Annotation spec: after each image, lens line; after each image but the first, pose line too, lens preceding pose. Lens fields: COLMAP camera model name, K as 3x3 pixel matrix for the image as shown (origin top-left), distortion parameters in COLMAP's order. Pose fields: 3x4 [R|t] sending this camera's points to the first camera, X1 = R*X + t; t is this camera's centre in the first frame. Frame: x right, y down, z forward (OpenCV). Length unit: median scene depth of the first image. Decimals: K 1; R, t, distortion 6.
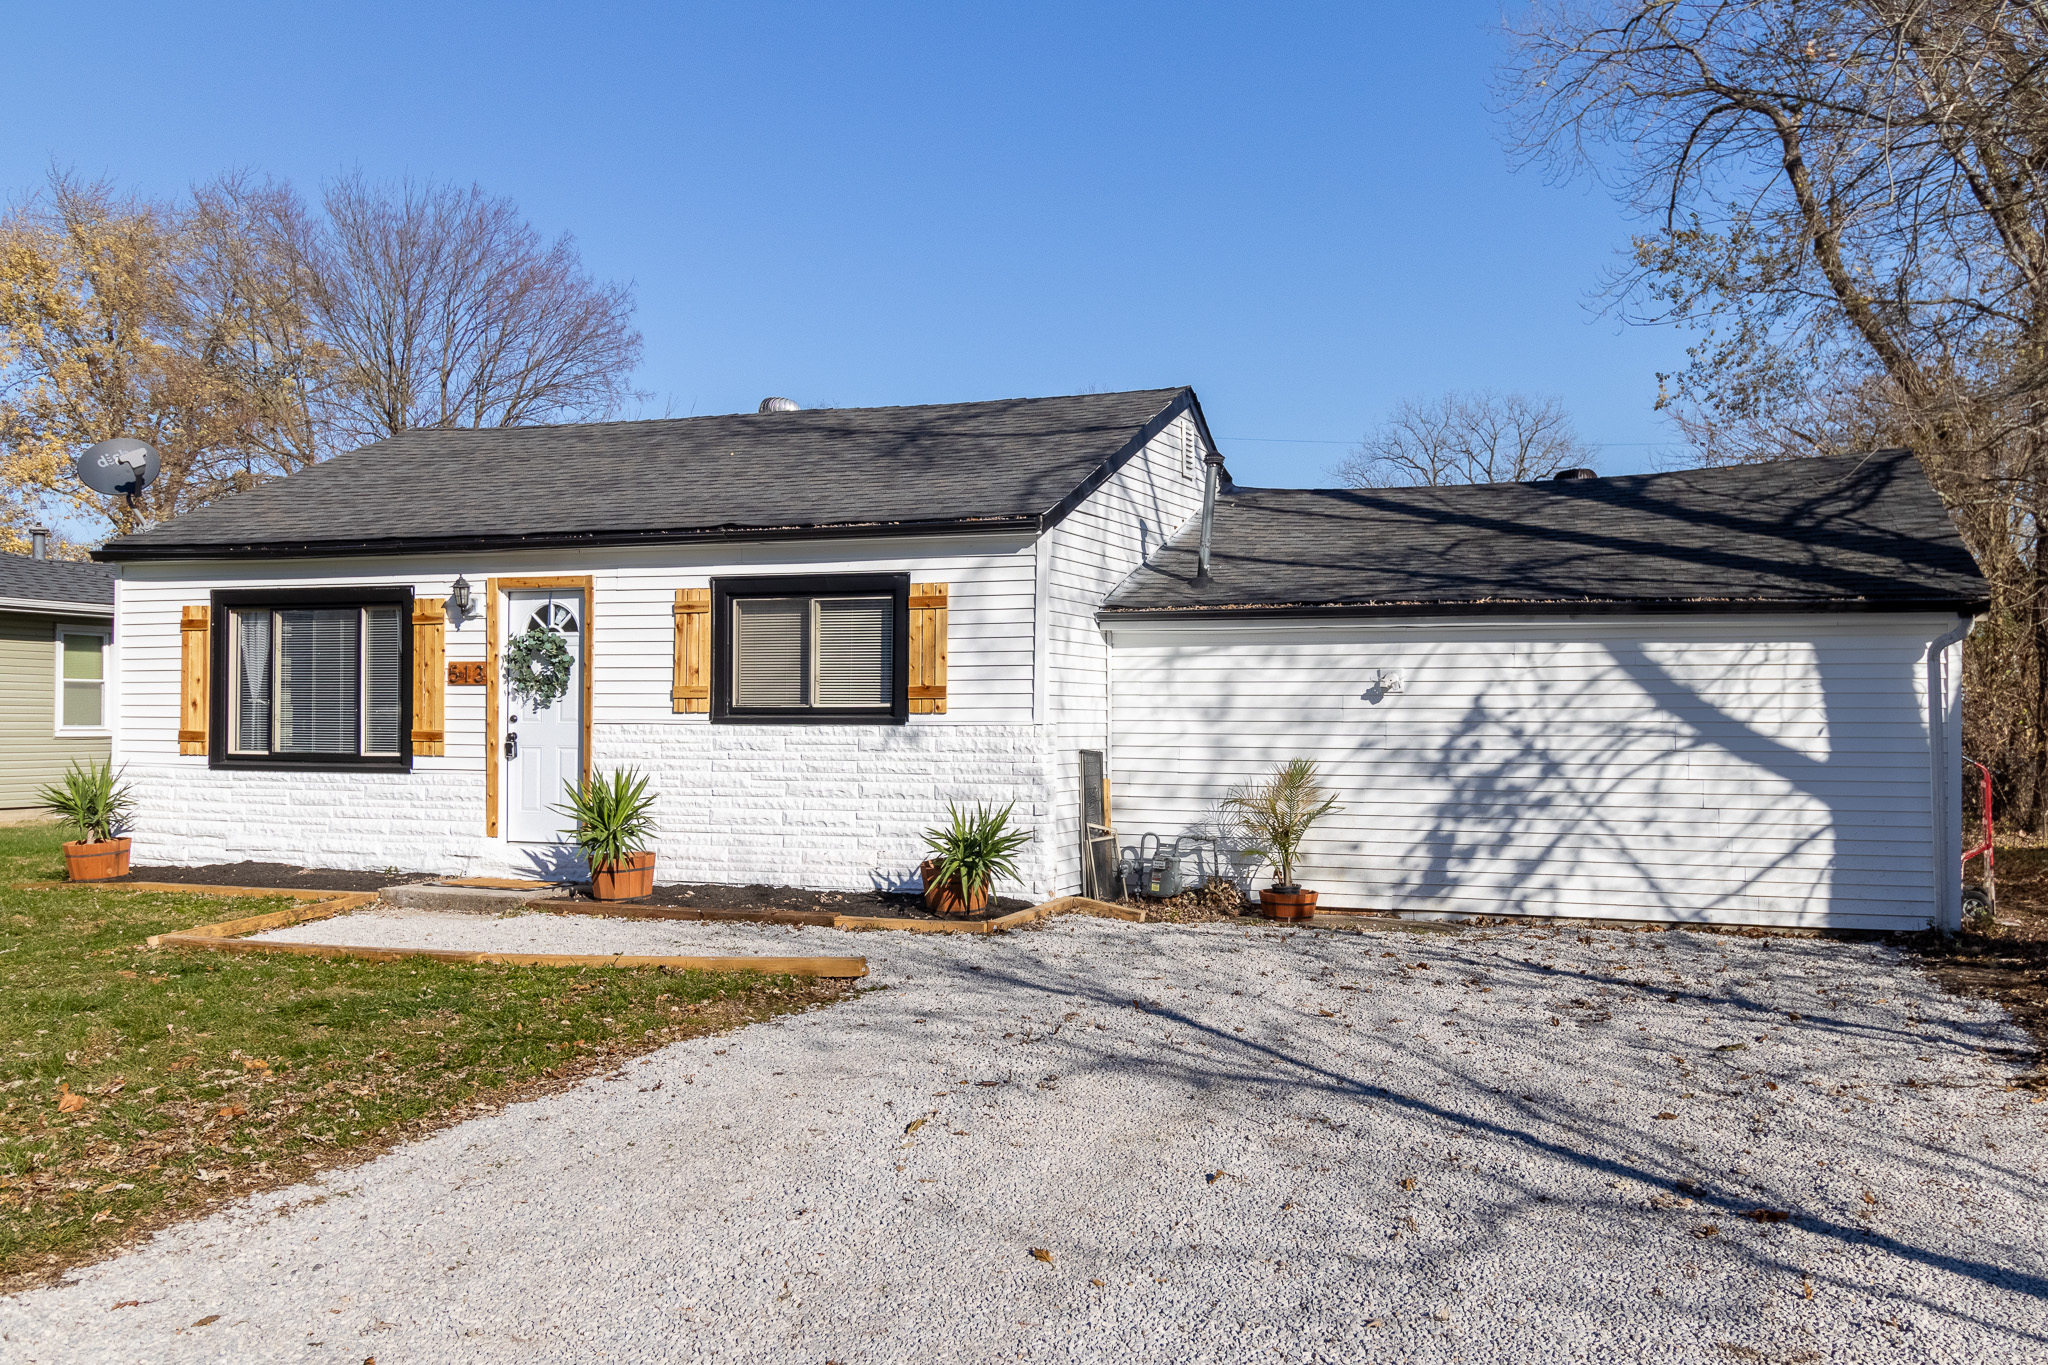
lens RADIAL K [[2261.0, 0, 1024.0], [0, 2261.0, 682.5], [0, 0, 1]] dist [0.019213, 0.022109]
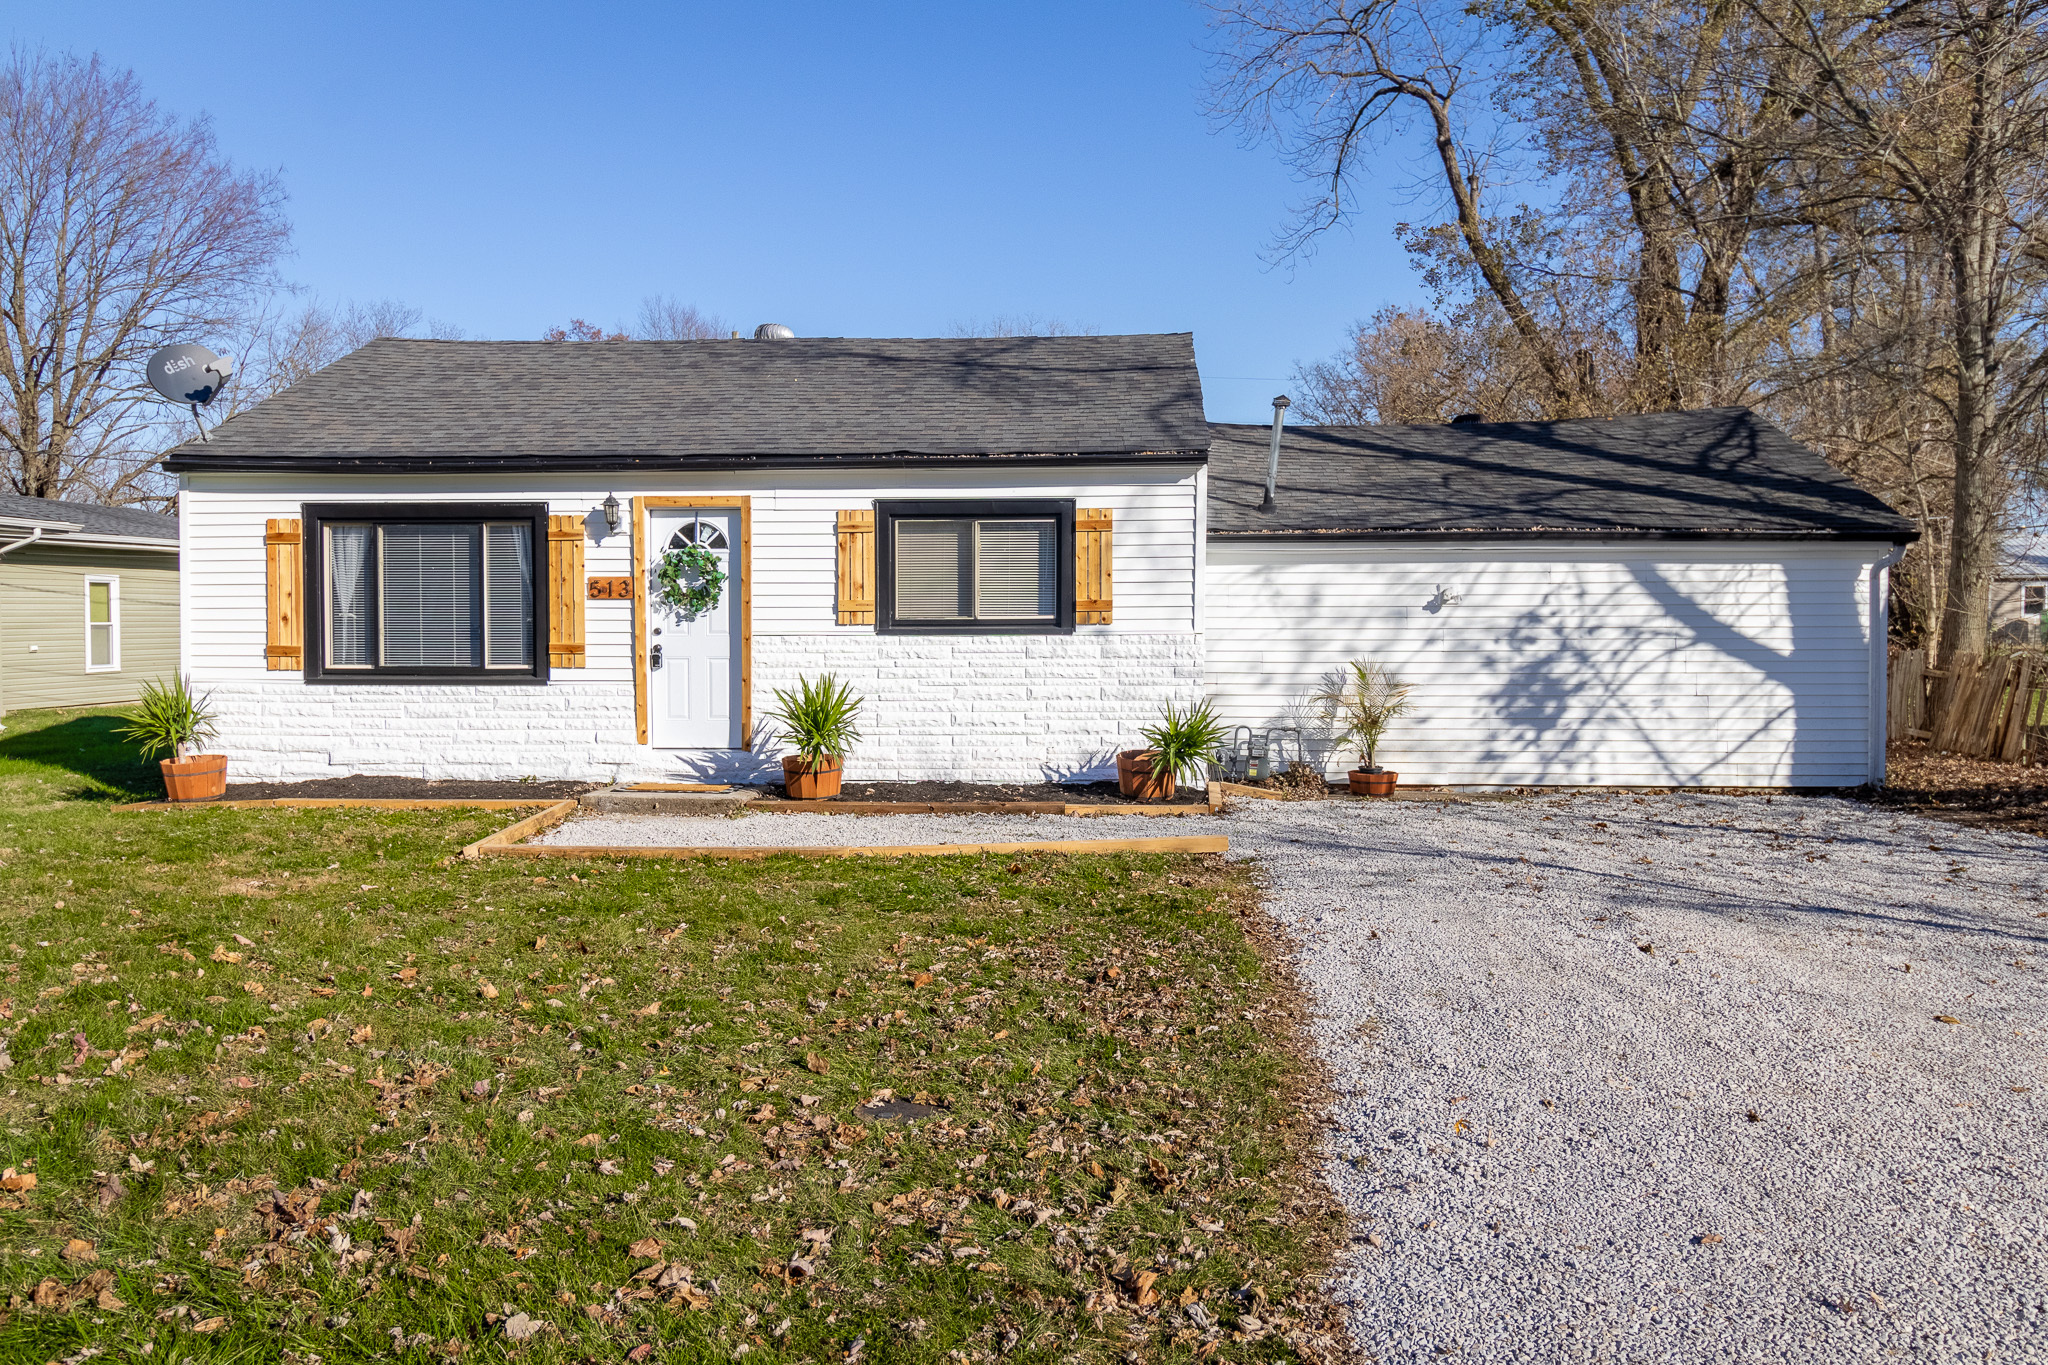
lens RADIAL K [[2261.0, 0, 1024.0], [0, 2261.0, 682.5], [0, 0, 1]] dist [0.019213, 0.022109]
pose [[0.936612, -0.016333, 0.349986, -0.451951], [0.000311, 0.998951, 0.045784, -0.008584], [-0.350367, -0.042773, 0.935635, -0.042865]]
